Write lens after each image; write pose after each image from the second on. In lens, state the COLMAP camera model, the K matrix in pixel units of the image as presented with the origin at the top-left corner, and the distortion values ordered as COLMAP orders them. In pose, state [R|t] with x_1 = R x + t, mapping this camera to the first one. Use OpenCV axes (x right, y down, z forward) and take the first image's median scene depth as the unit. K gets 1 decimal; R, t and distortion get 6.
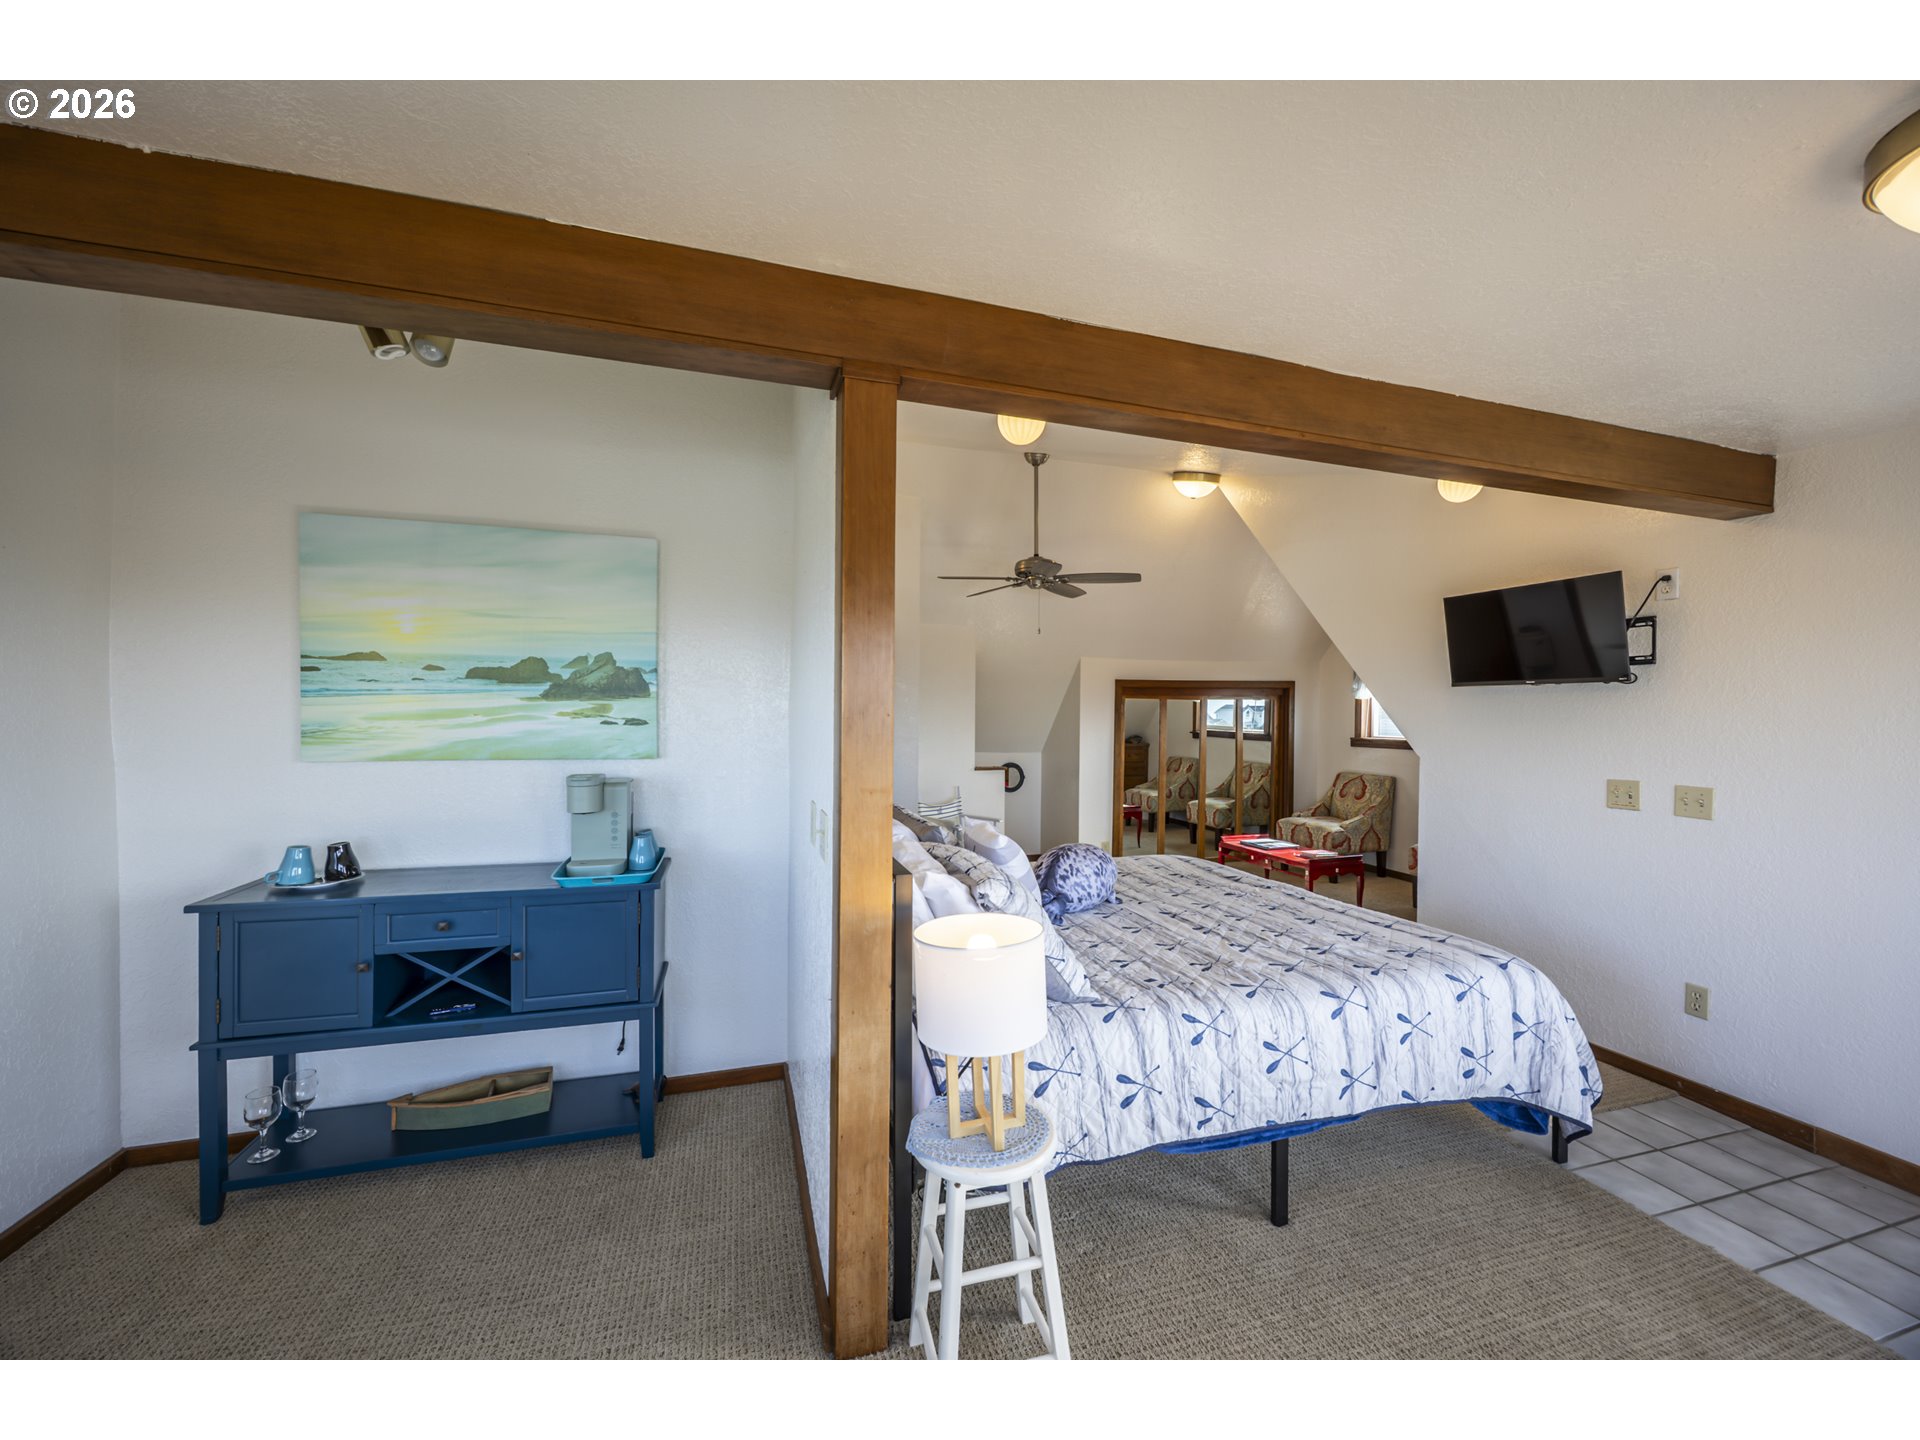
lens RADIAL K [[734.2, 0, 957.1], [0, 734.2, 720.9], [0, 0, 1]] dist [0.002684, -0.000728]
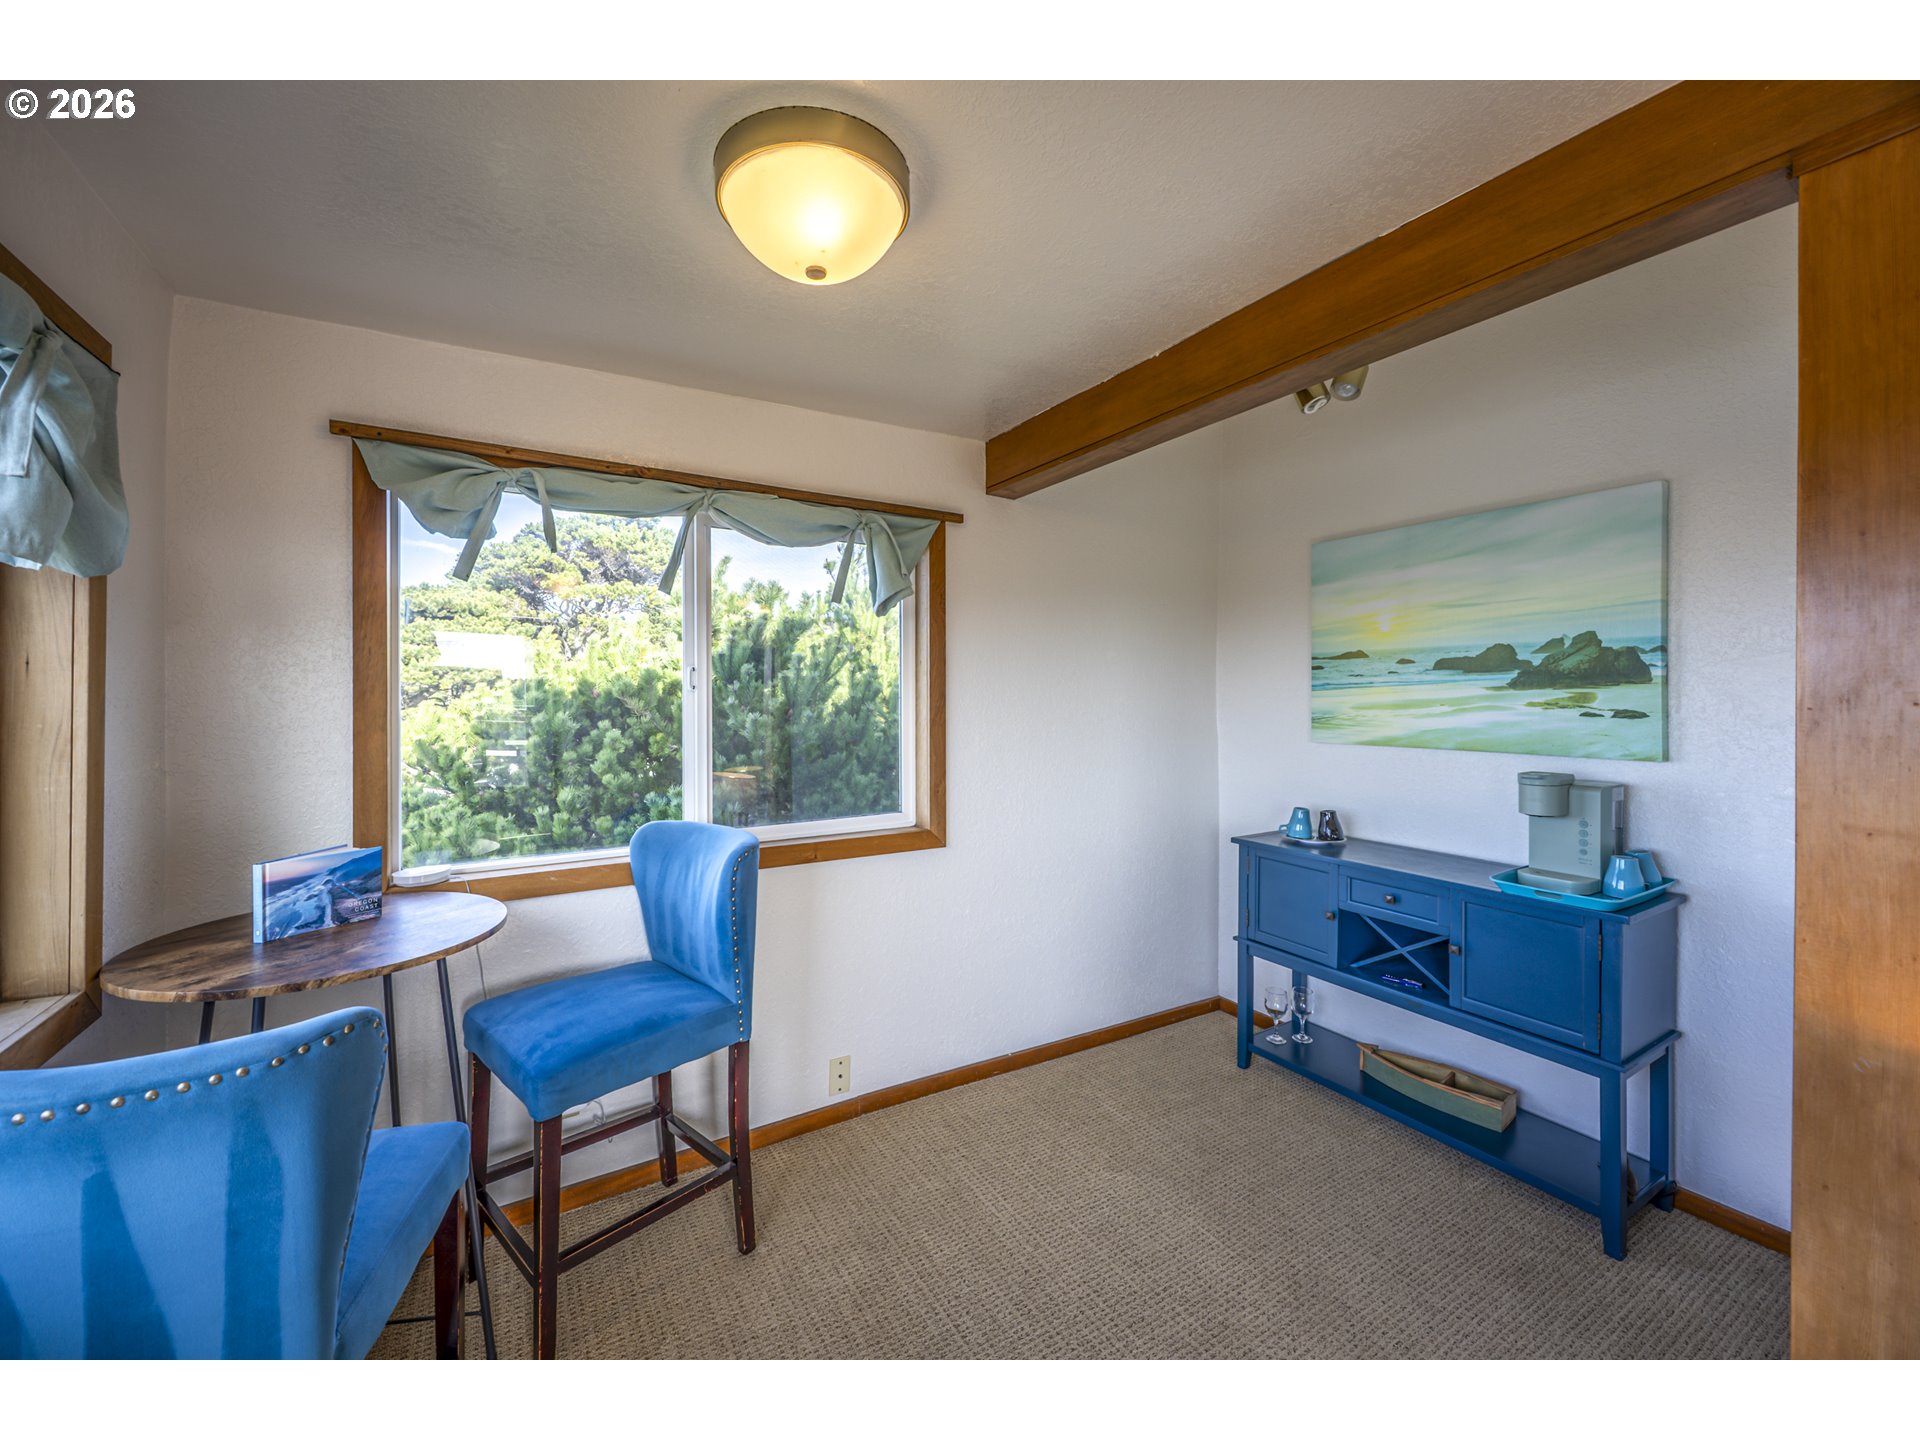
lens RADIAL K [[766.4, 0, 962.3], [0, 766.4, 697.2], [0, 0, 1]] dist [0.000298, -0.000225]
pose [[0.242859, -0.009284, -0.970017, 0.227673], [-0.012894, 0.999835, -0.012797, 0.003309], [0.969976, 0.015615, 0.242699, 0.100647]]
